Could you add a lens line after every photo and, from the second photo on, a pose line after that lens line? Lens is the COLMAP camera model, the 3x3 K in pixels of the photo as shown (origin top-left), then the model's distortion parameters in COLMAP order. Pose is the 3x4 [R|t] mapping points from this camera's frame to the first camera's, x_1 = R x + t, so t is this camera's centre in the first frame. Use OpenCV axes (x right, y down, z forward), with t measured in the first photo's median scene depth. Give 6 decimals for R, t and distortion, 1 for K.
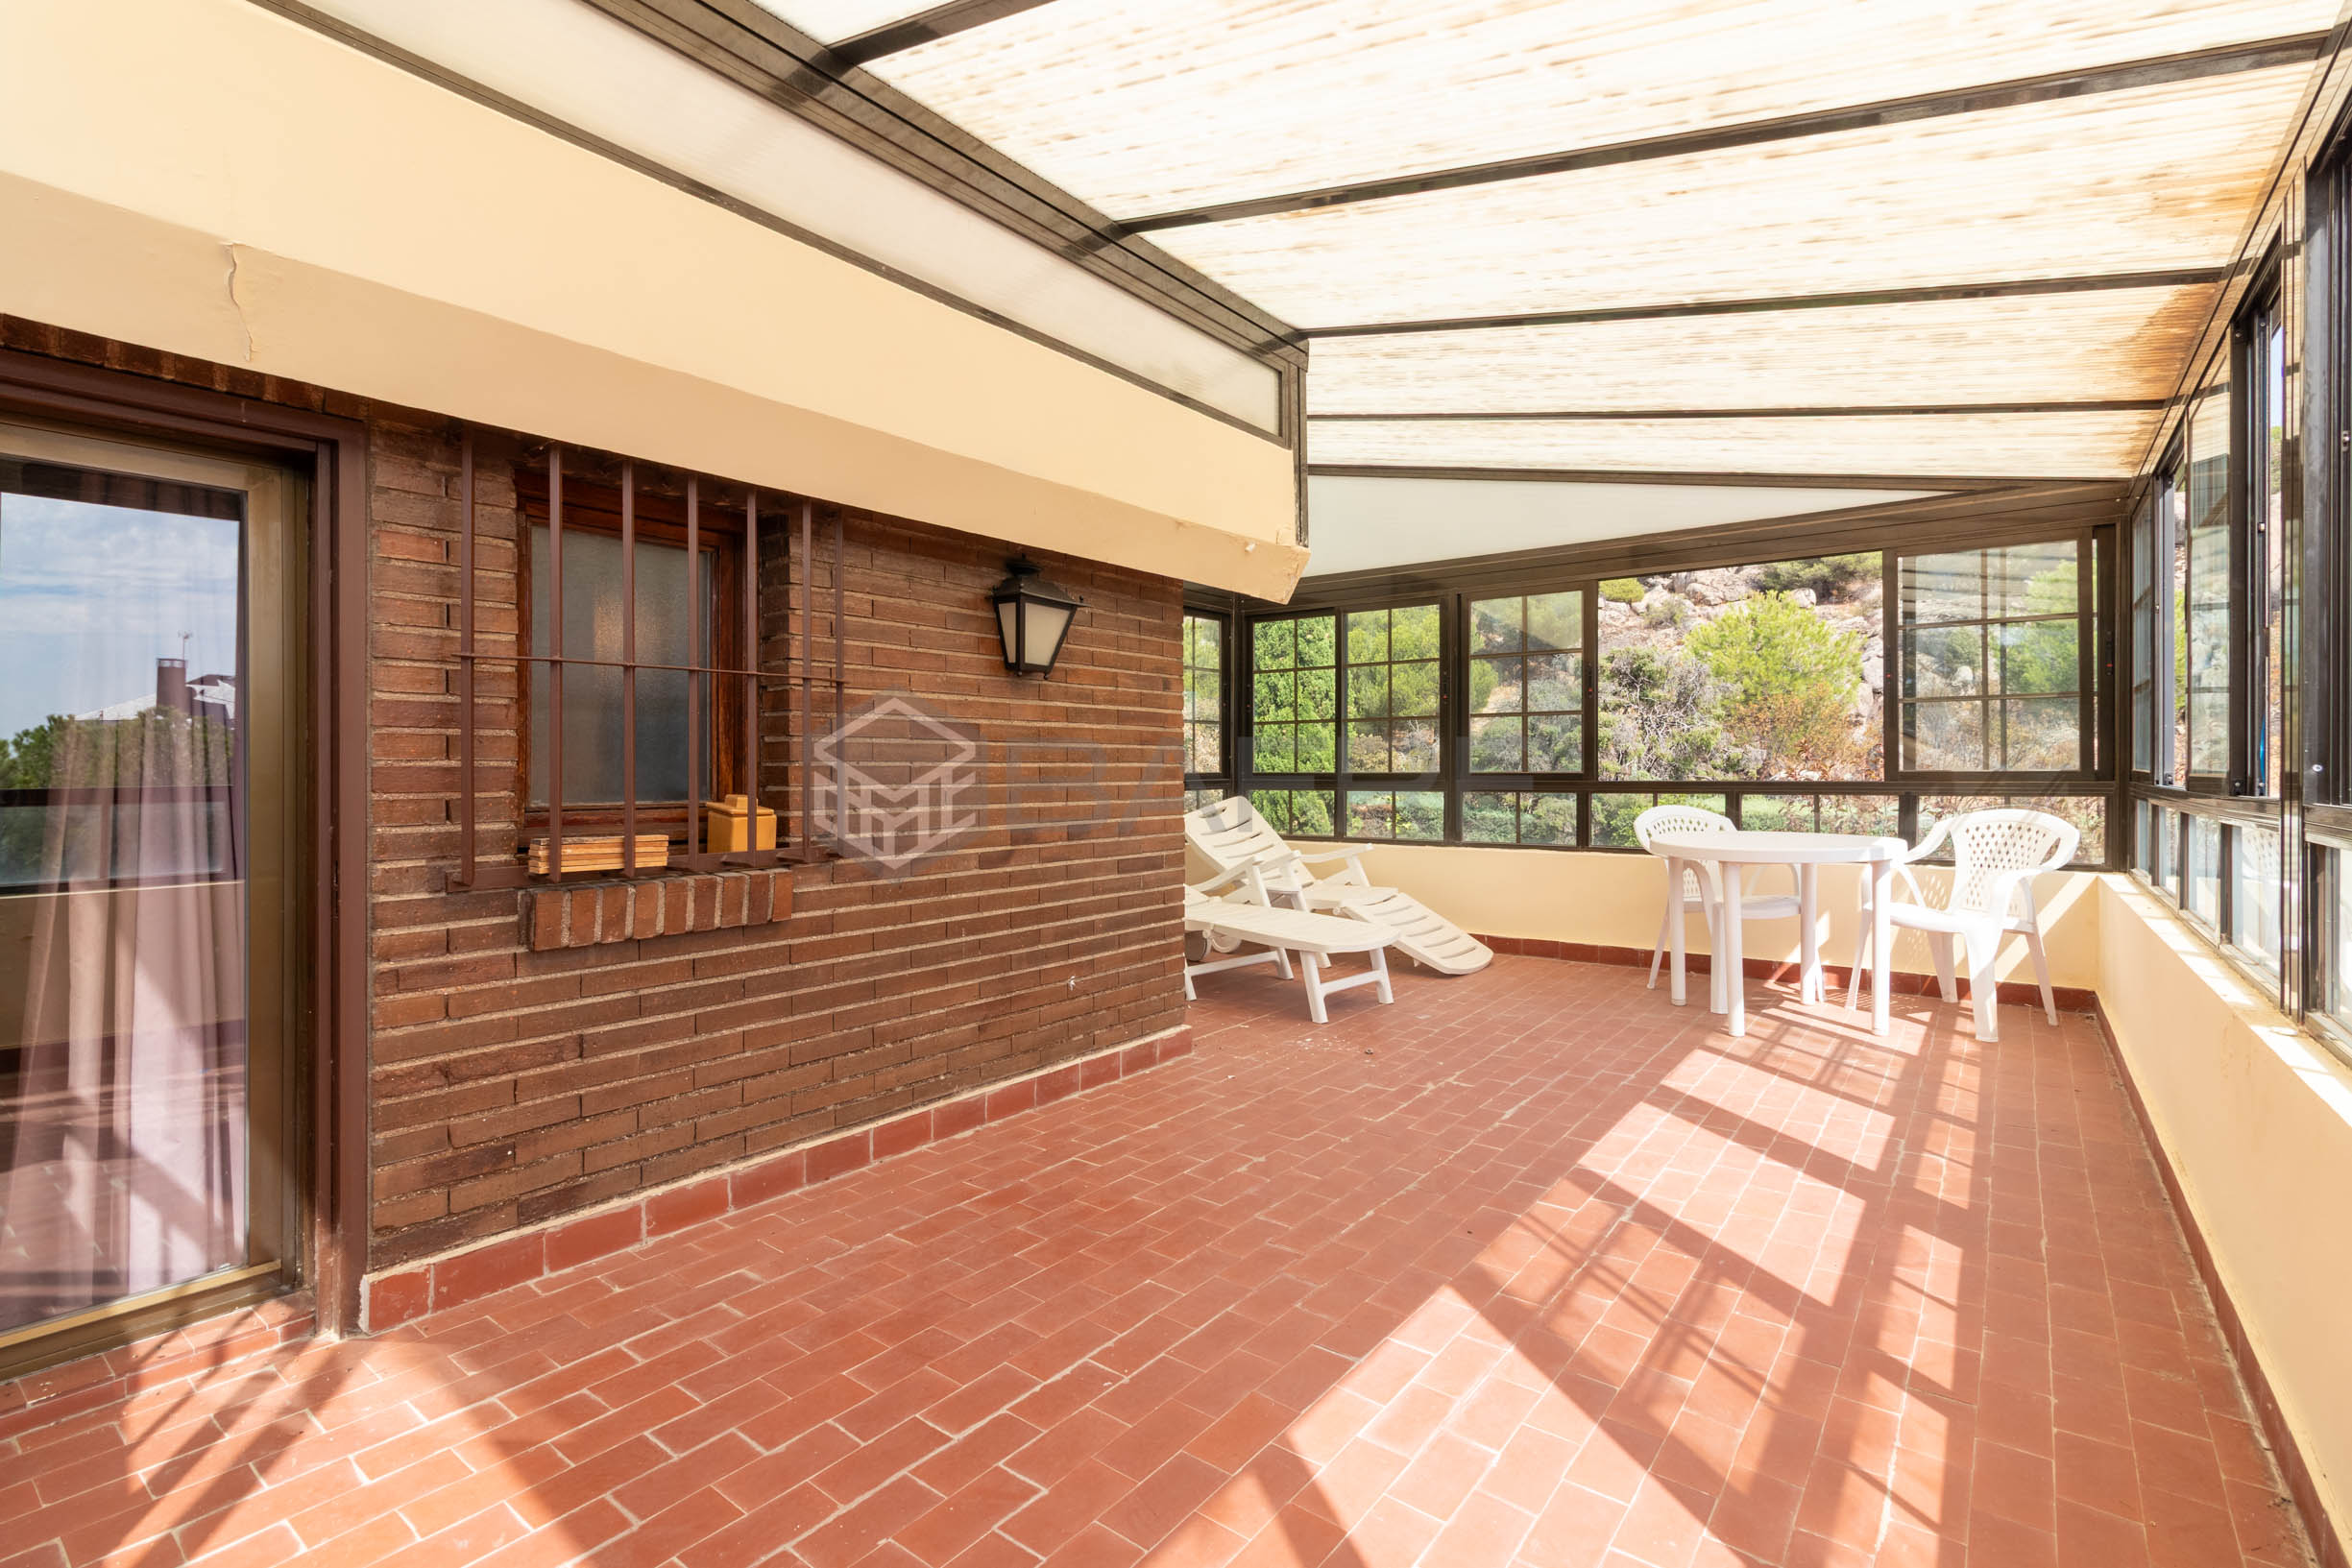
lens RADIAL K [[1096.2, 0, 1176.0], [0, 1096.2, 772.5], [0, 0, 1]] dist [0.000209, 0.001112]
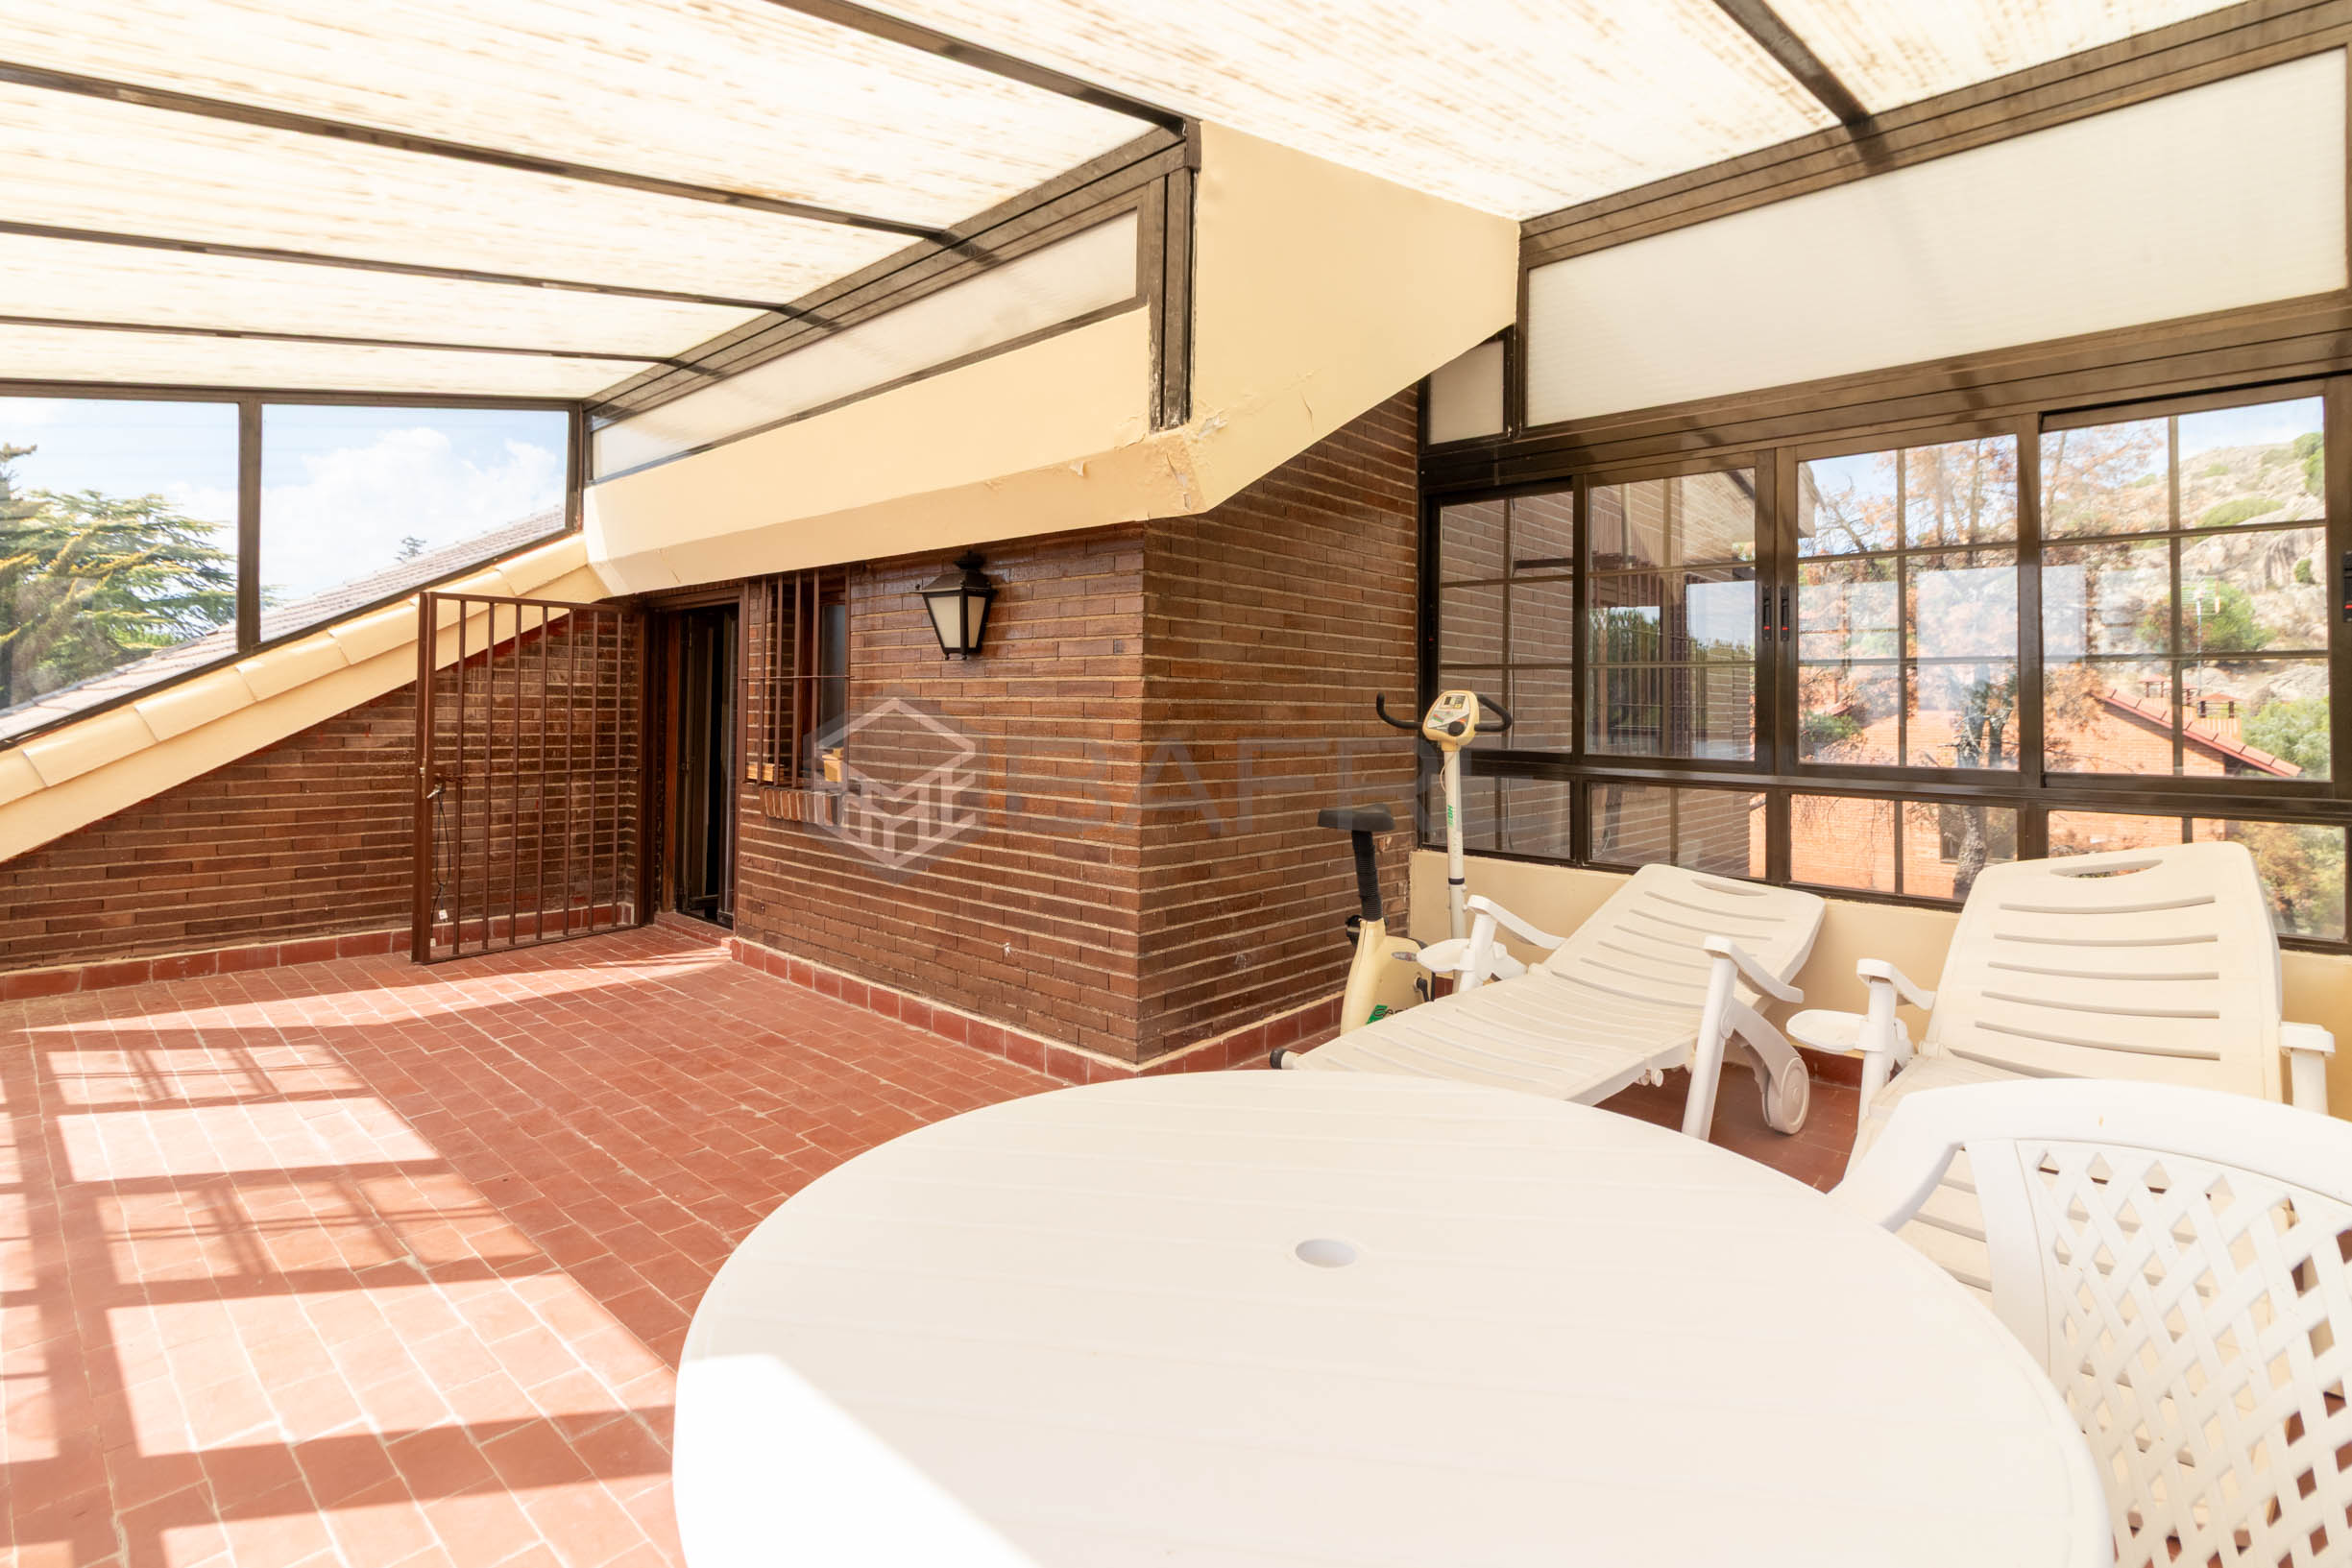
lens RADIAL K [[1096.2, 0, 1180.3], [0, 1096.2, 676.1], [0, 0, 1]] dist [0.000209, 0.001112]
pose [[-0.078891, -0.026109, -0.996541, 1.171764], [-0.016269, 0.999558, -0.024900, -0.052858], [0.996750, 0.014249, -0.079281, 1.567300]]
